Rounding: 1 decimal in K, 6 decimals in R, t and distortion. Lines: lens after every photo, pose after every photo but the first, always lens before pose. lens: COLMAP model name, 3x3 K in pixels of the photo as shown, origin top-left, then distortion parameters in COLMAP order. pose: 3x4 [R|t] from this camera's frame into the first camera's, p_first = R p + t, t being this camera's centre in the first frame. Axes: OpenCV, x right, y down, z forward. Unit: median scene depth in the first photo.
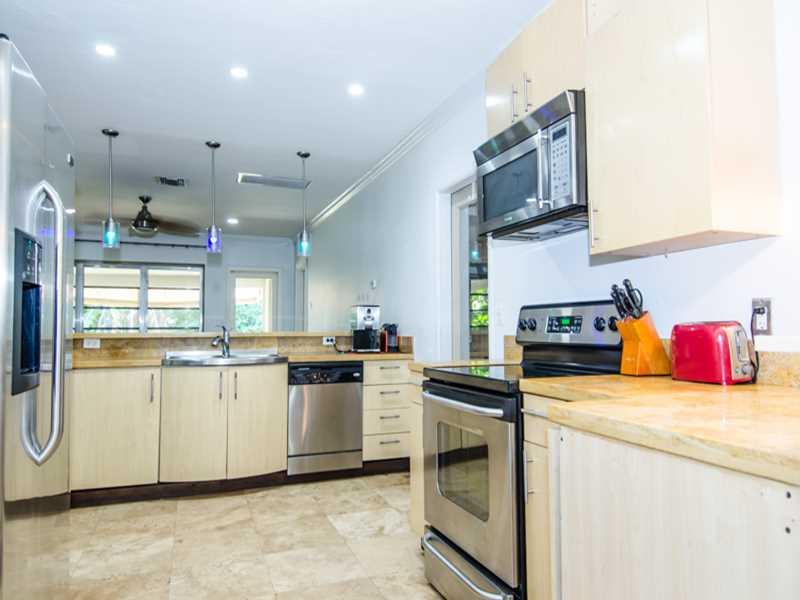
lens RADIAL K [[548.9, 0, 395.6], [0, 548.9, 306.2], [0, 0, 1]] dist [0.036722, -0.027506]
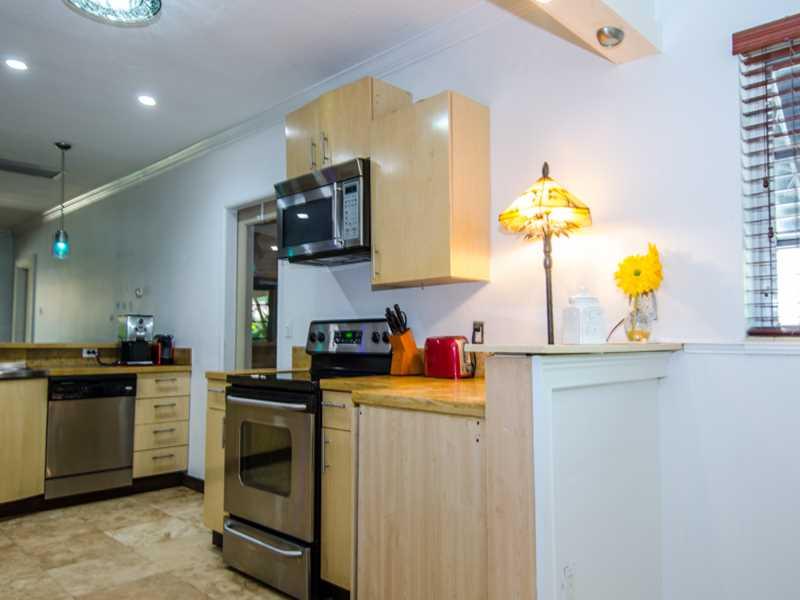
lens RADIAL K [[620.3, 0, 400.4], [0, 620.3, 298.4], [0, 0, 1]] dist [-0.001524, -0.011775]
pose [[0.908682, 0.035194, 0.416003, -0.156724], [-0.023099, 0.999152, -0.034074, -0.008820], [-0.416850, 0.021353, 0.908725, -0.293830]]
